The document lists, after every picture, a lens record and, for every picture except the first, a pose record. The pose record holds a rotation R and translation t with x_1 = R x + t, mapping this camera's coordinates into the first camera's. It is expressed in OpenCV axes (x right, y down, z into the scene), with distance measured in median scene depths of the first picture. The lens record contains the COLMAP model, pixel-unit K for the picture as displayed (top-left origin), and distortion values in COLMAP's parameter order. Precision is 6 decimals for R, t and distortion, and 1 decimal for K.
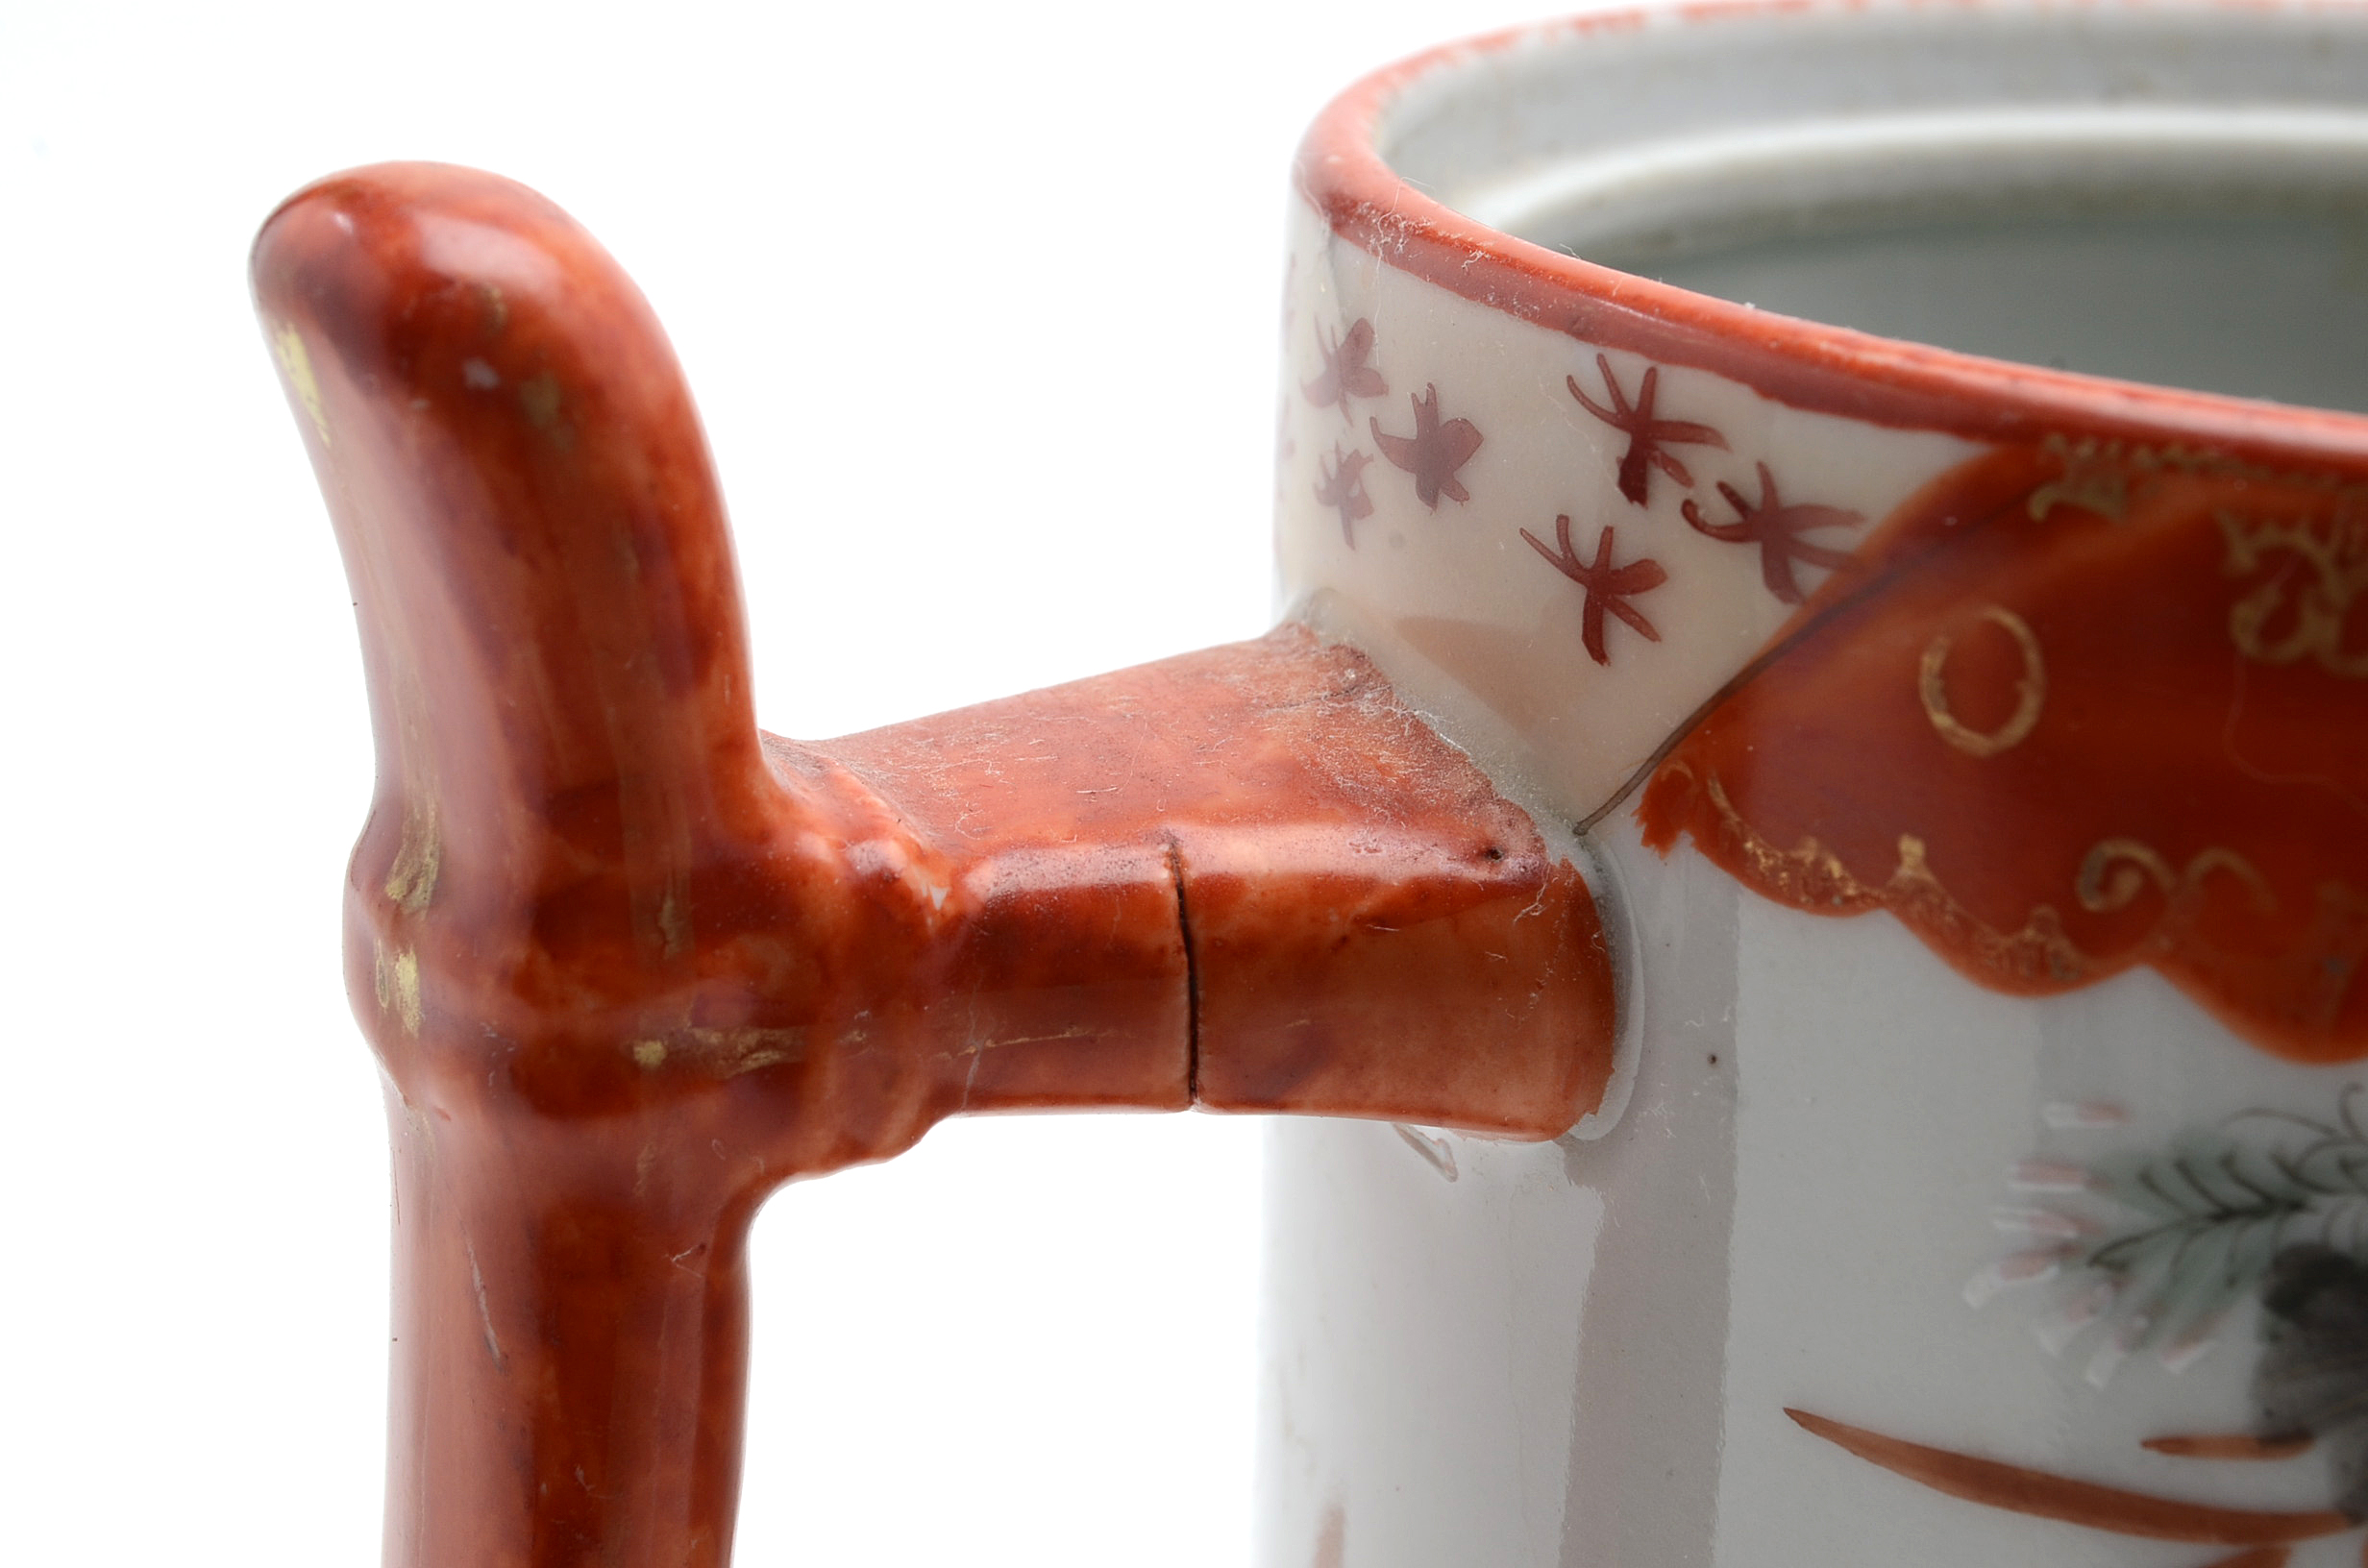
lens RADIAL K [[5259.4, 0, 1186.6], [0, 5259.4, 784.5], [0, 0, 1]] dist [0.029022, 0.000000]
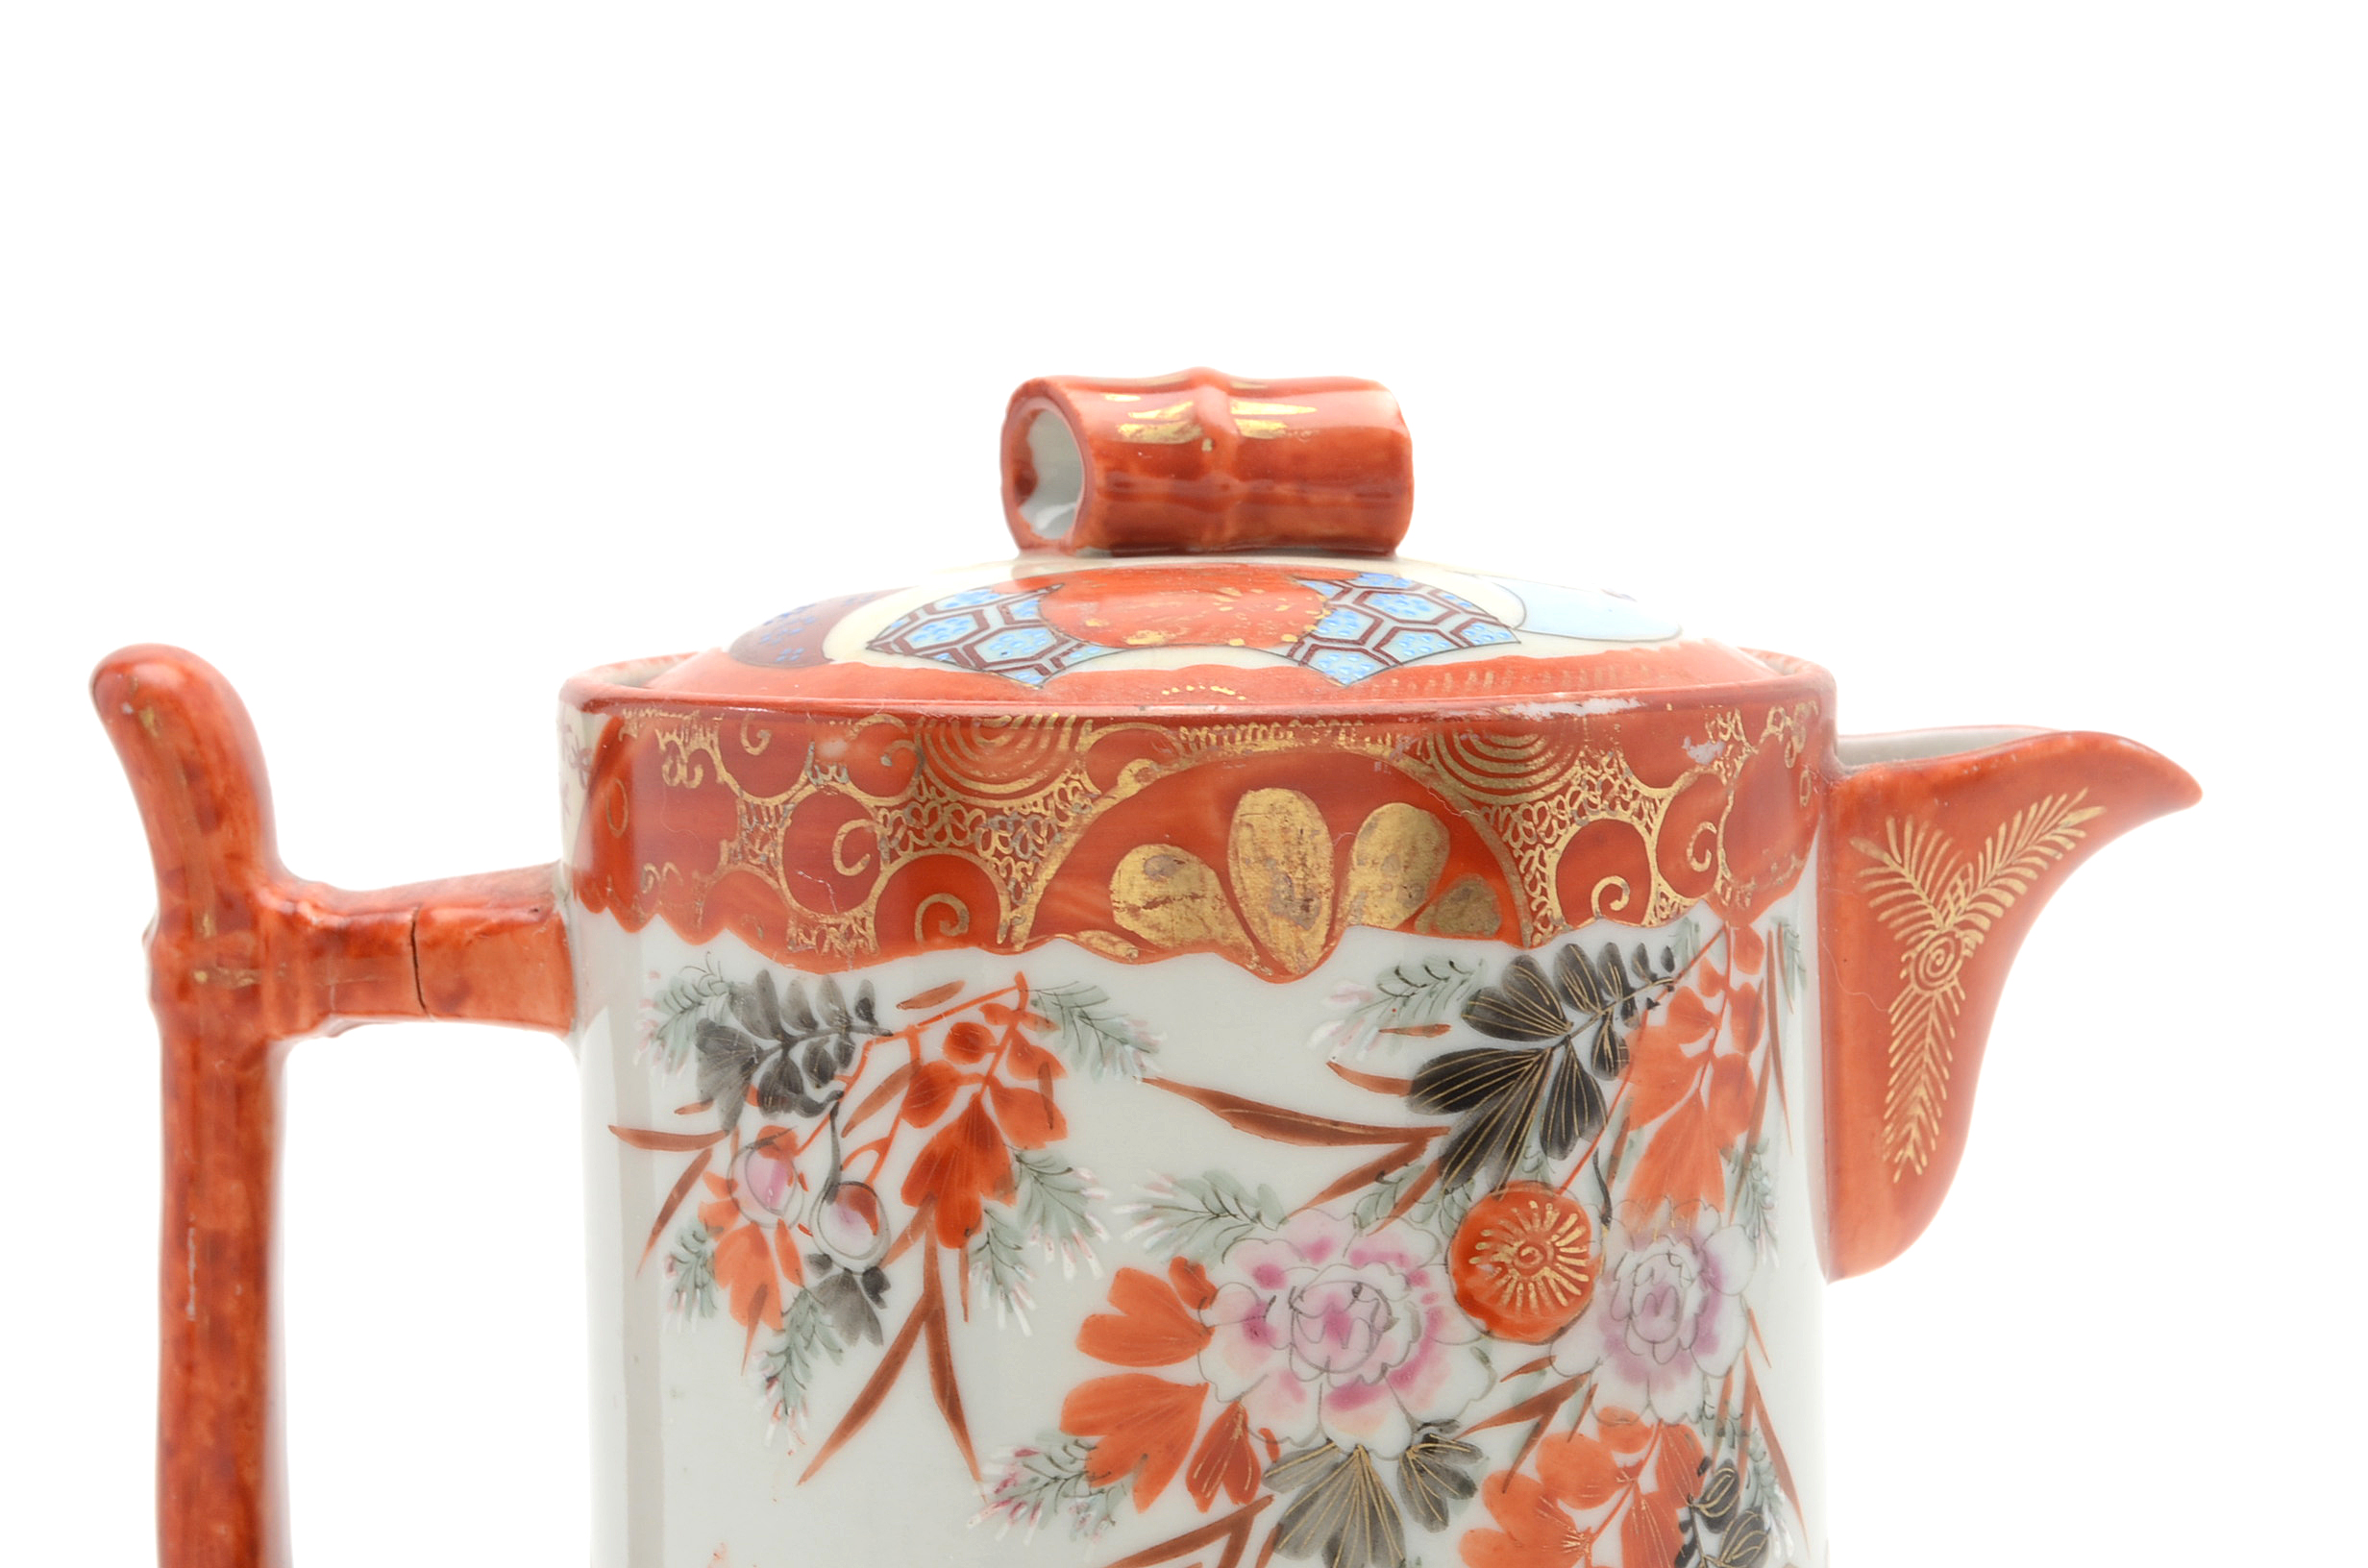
lens RADIAL K [[5259.4, 0, 1184.8], [0, 5259.4, 789.4], [0, 0, 1]] dist [0.029022, 0.000000]
pose [[0.926862, -0.023645, -0.374658, 1.341888], [-0.056105, 0.978081, -0.200524, 0.461126], [0.371187, 0.206878, 0.905219, -1.202683]]
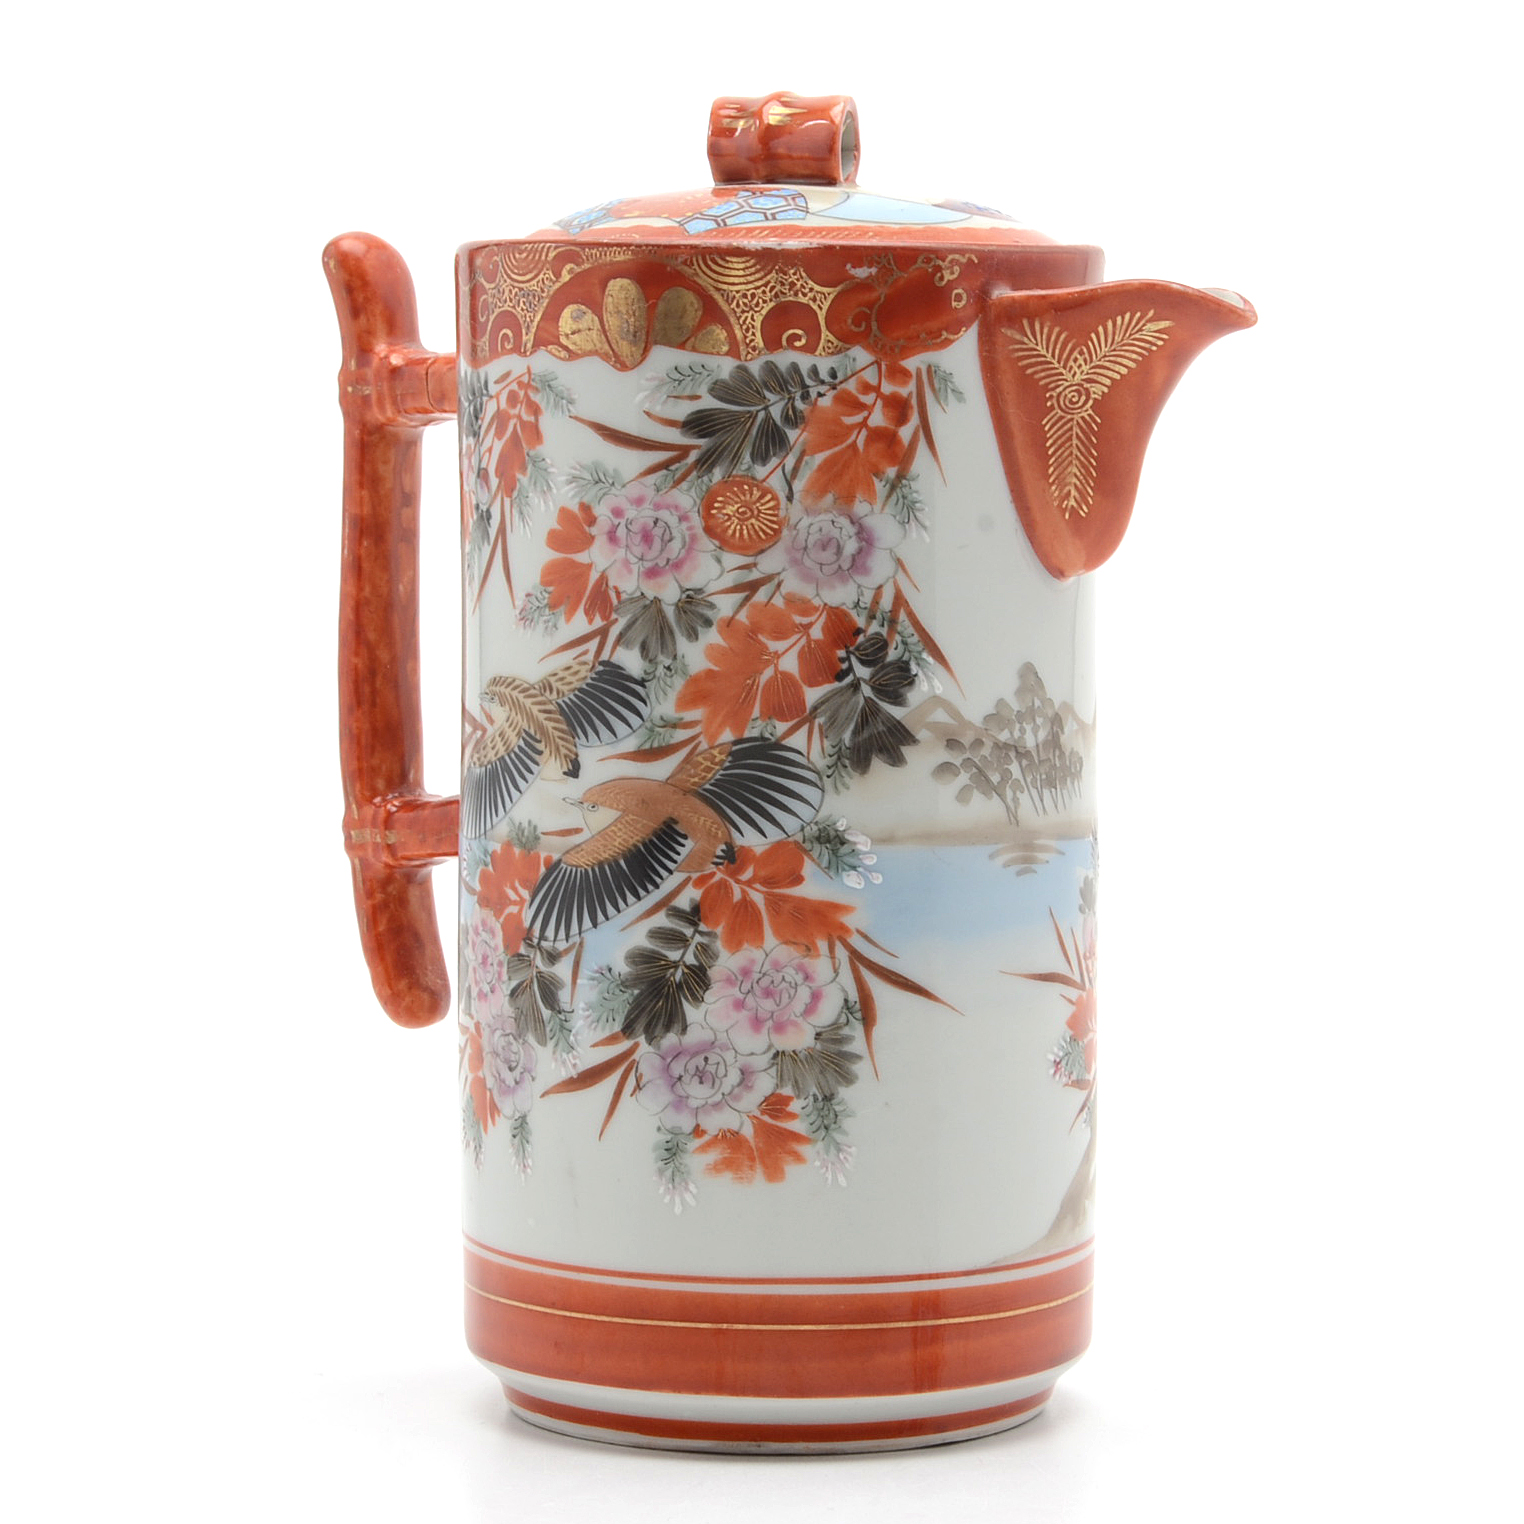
lens RADIAL K [[5584.4, 0, 764.5], [0, 5584.4, 796.9], [0, 0, 1]] dist [0.054390, 0.000000]
pose [[0.569907, 0.026640, -0.821277, 4.911269], [-0.212970, 0.970110, -0.116318, 1.044369], [0.793631, 0.241198, 0.558546, -1.772423]]
